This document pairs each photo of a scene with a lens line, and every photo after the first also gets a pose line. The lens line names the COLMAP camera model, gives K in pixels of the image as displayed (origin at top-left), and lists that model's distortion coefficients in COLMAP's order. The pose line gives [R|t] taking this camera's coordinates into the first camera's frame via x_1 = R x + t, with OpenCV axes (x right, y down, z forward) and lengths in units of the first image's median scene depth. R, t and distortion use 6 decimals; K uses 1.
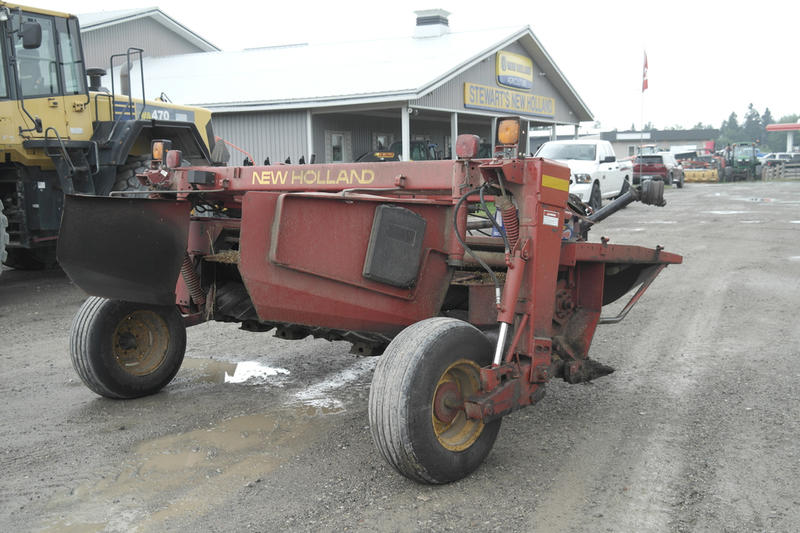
lens RADIAL K [[829.6, 0, 383.3], [0, 829.6, 269.0], [0, 0, 1]] dist [0.016472, 0.013787]
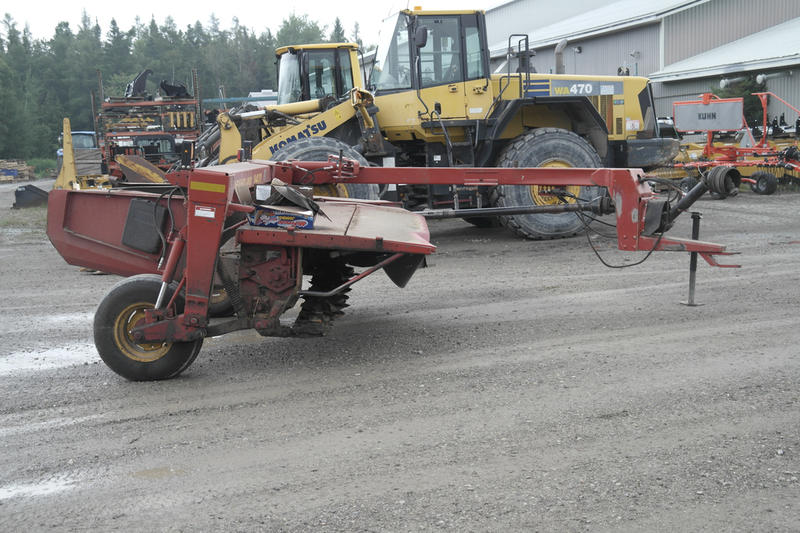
lens RADIAL K [[829.6, 0, 383.3], [0, 829.6, 269.0], [0, 0, 1]] dist [0.016472, 0.013787]
pose [[0.737409, 0.089551, -0.669484, 0.358839], [-0.055264, 0.995848, 0.072335, -0.021660], [0.673182, -0.016342, 0.739296, 0.041883]]
